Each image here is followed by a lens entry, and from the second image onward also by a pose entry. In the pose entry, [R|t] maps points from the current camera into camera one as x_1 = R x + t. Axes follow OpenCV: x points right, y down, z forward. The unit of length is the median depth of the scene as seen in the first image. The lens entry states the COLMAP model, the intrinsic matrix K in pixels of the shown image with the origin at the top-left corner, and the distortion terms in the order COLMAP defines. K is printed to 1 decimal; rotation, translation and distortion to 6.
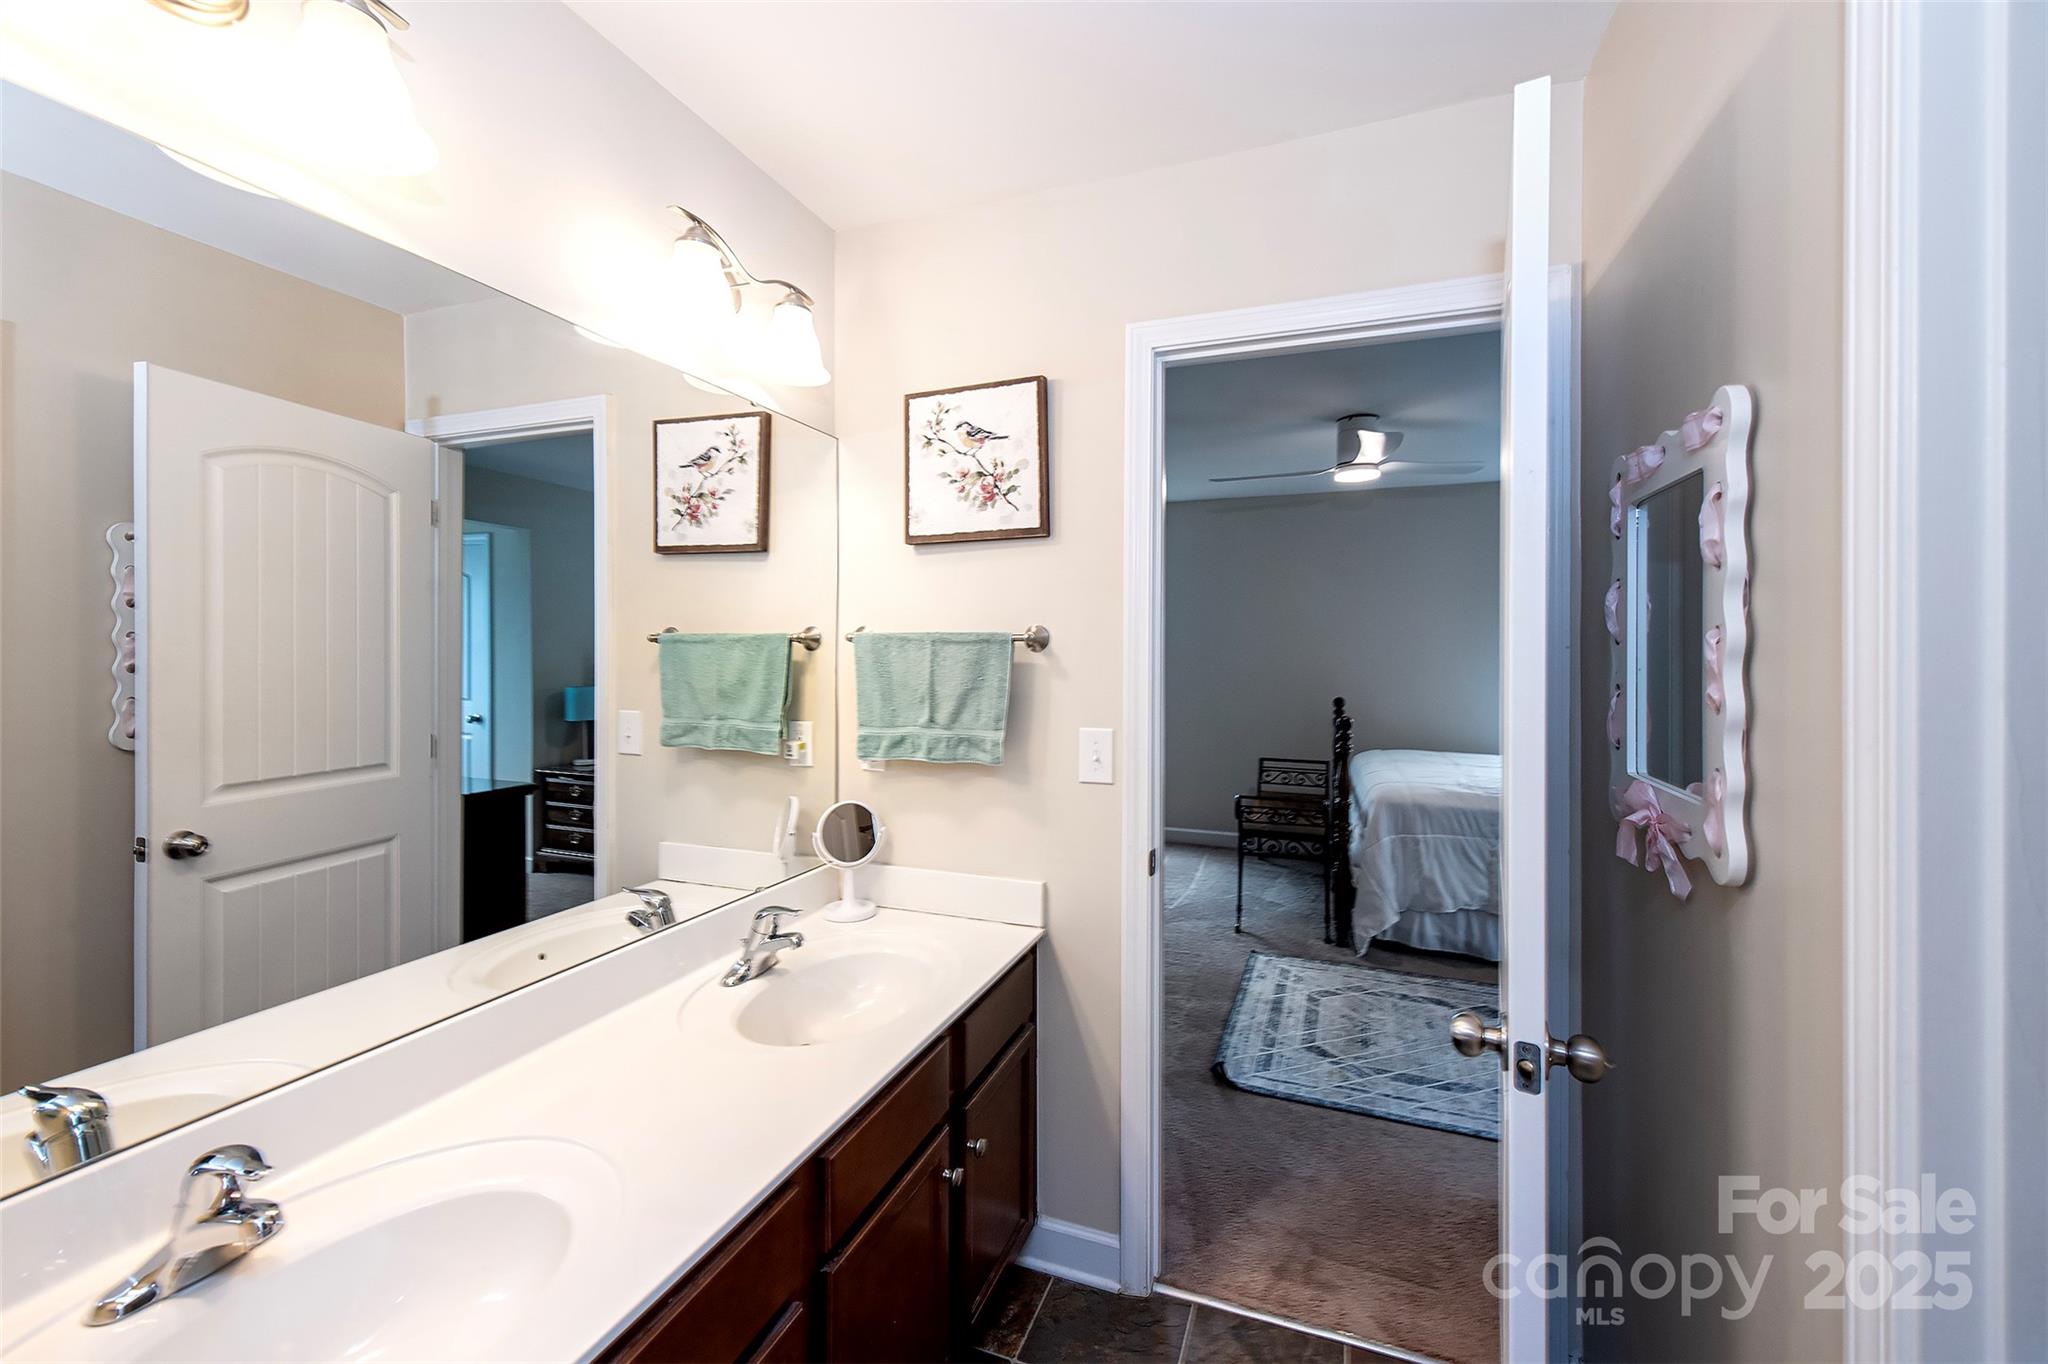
lens RADIAL K [[849.9, 0, 1004.1], [0, 849.9, 644.3], [0, 0, 1]] dist [0.002690, -0.000028]
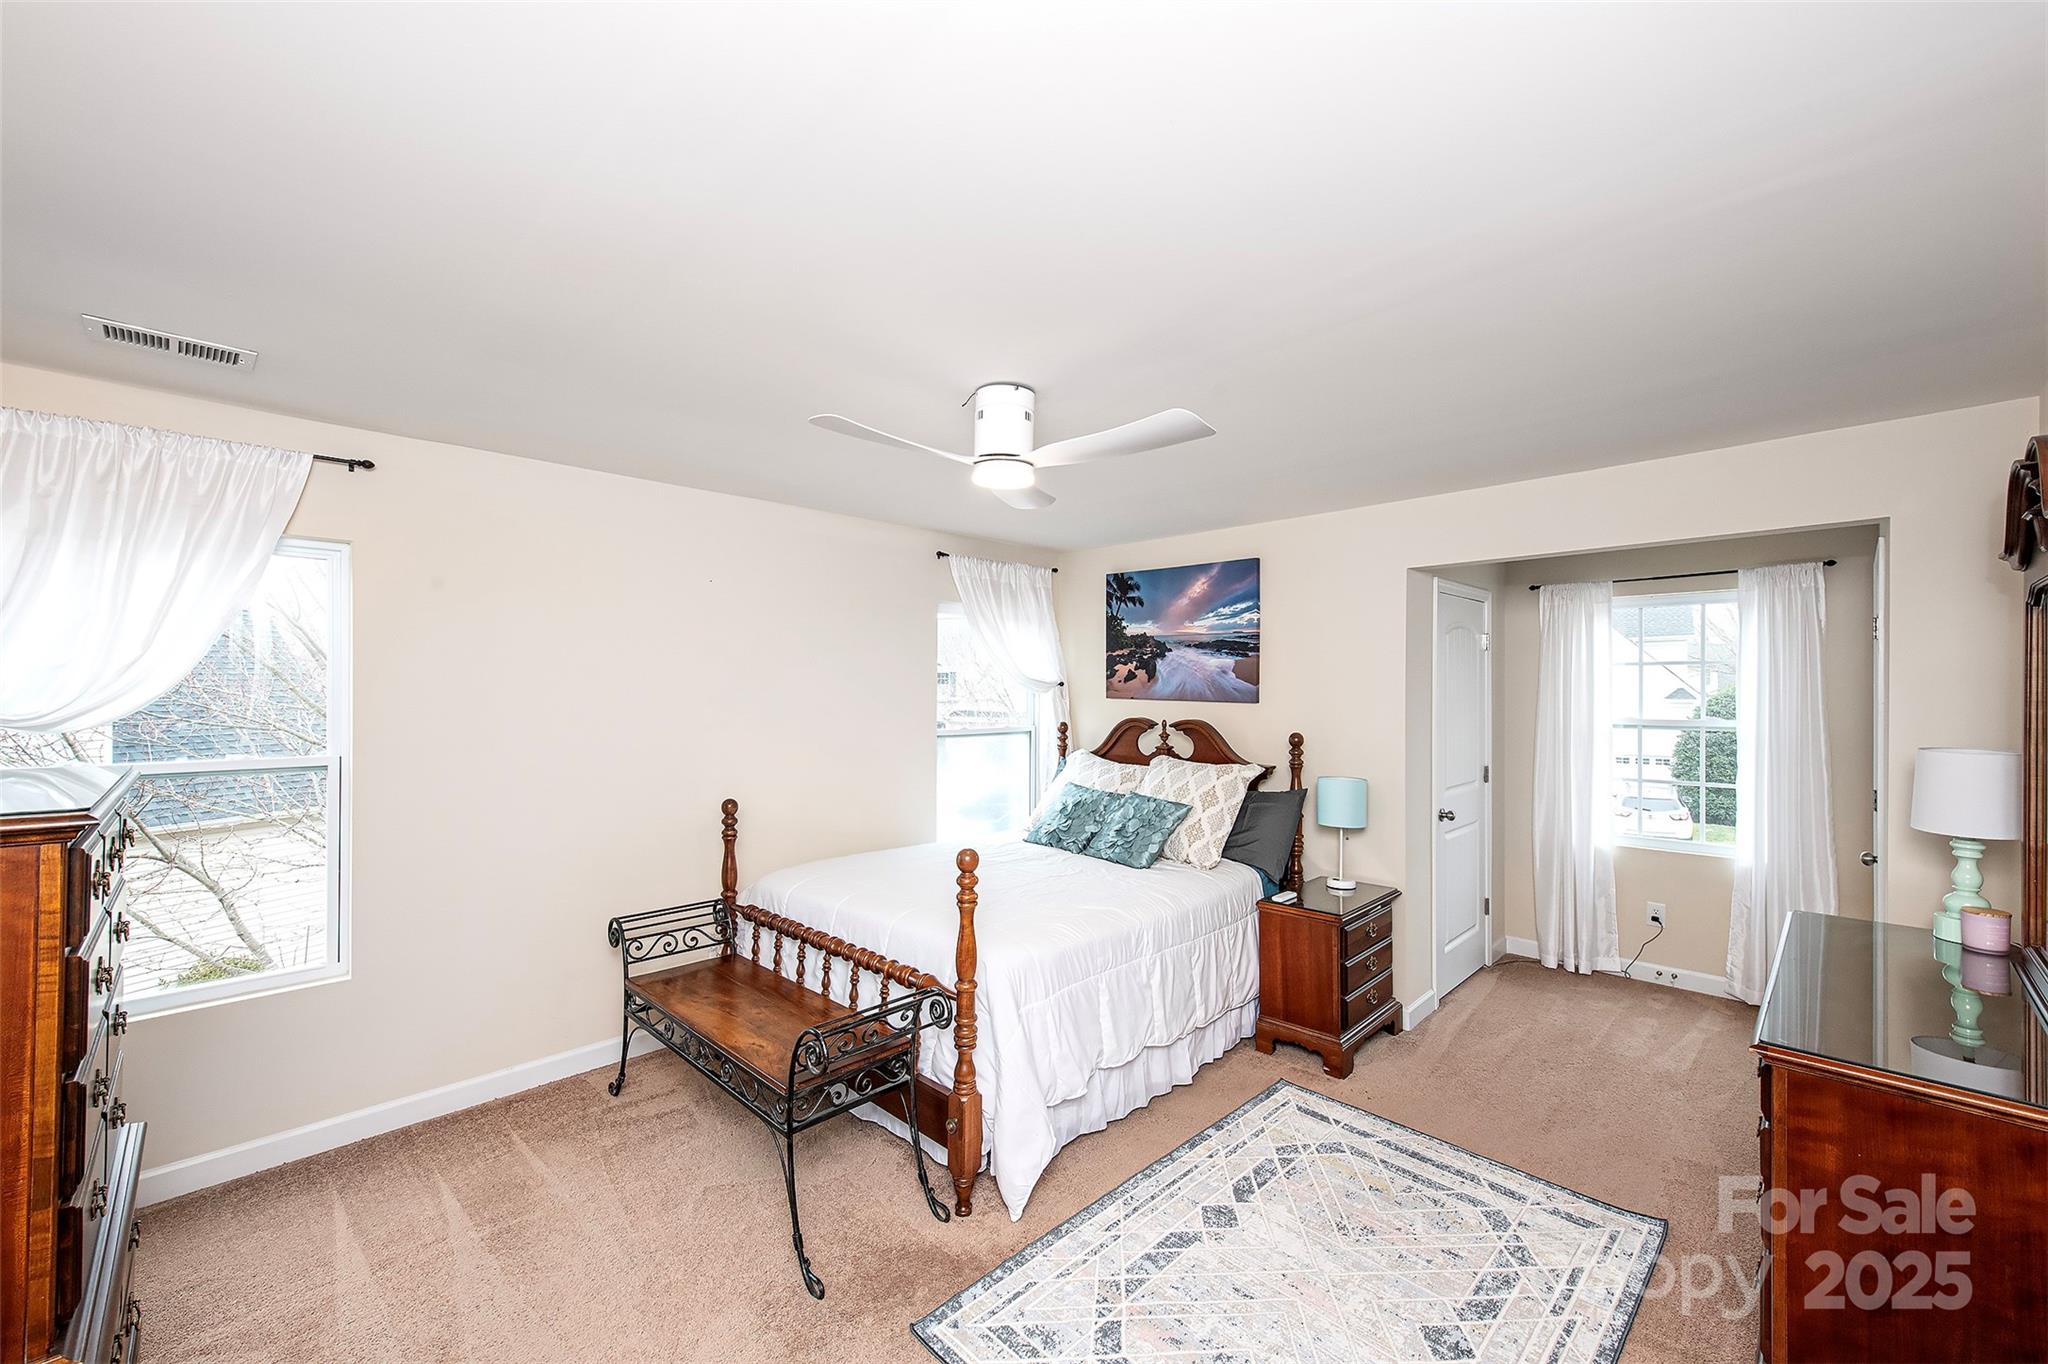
lens RADIAL K [[813.1, 0, 1033.1], [0, 813.1, 675.3], [0, 0, 1]] dist [0.010665, 0.000000]
pose [[0.391895, 0.027691, 0.919593, -0.266865], [-0.000159, 0.999549, -0.030031, -0.042946], [-0.920010, 0.011622, 0.391722, 1.271950]]
